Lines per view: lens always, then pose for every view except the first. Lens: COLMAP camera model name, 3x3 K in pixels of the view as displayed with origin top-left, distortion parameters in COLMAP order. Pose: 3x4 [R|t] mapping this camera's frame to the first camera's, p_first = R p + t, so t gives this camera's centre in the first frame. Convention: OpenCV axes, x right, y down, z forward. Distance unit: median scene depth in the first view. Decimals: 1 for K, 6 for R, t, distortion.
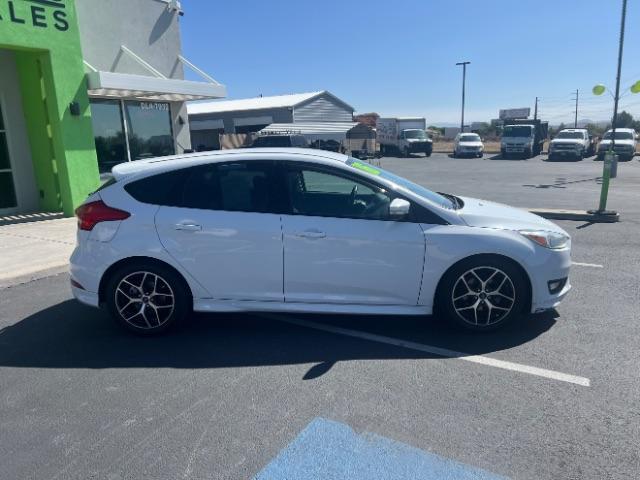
lens RADIAL K [[478.7, 0, 320.0], [0, 478.7, 240.0], [0, 0, 1]] dist [0.044933, -0.049066]
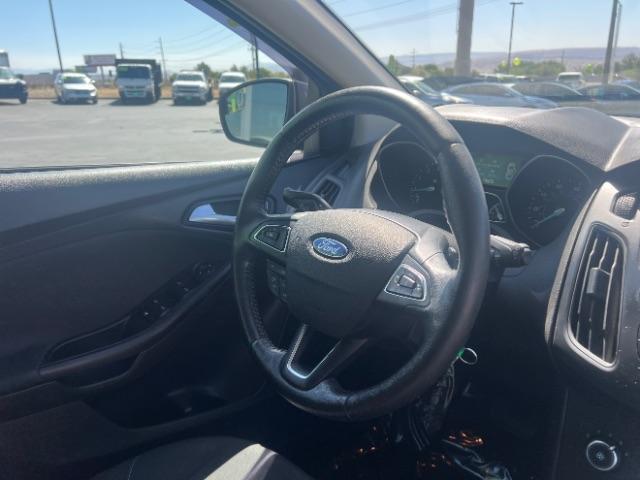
lens RADIAL K [[487.7, 0, 320.0], [0, 487.7, 240.0], [0, 0, 1]] dist [0.041535, -0.056665]
pose [[0.714536, -0.204233, 0.669124, -0.002935], [0.141478, 0.978862, 0.147692, -0.012875], [-0.685144, -0.010865, 0.728327, 0.122140]]
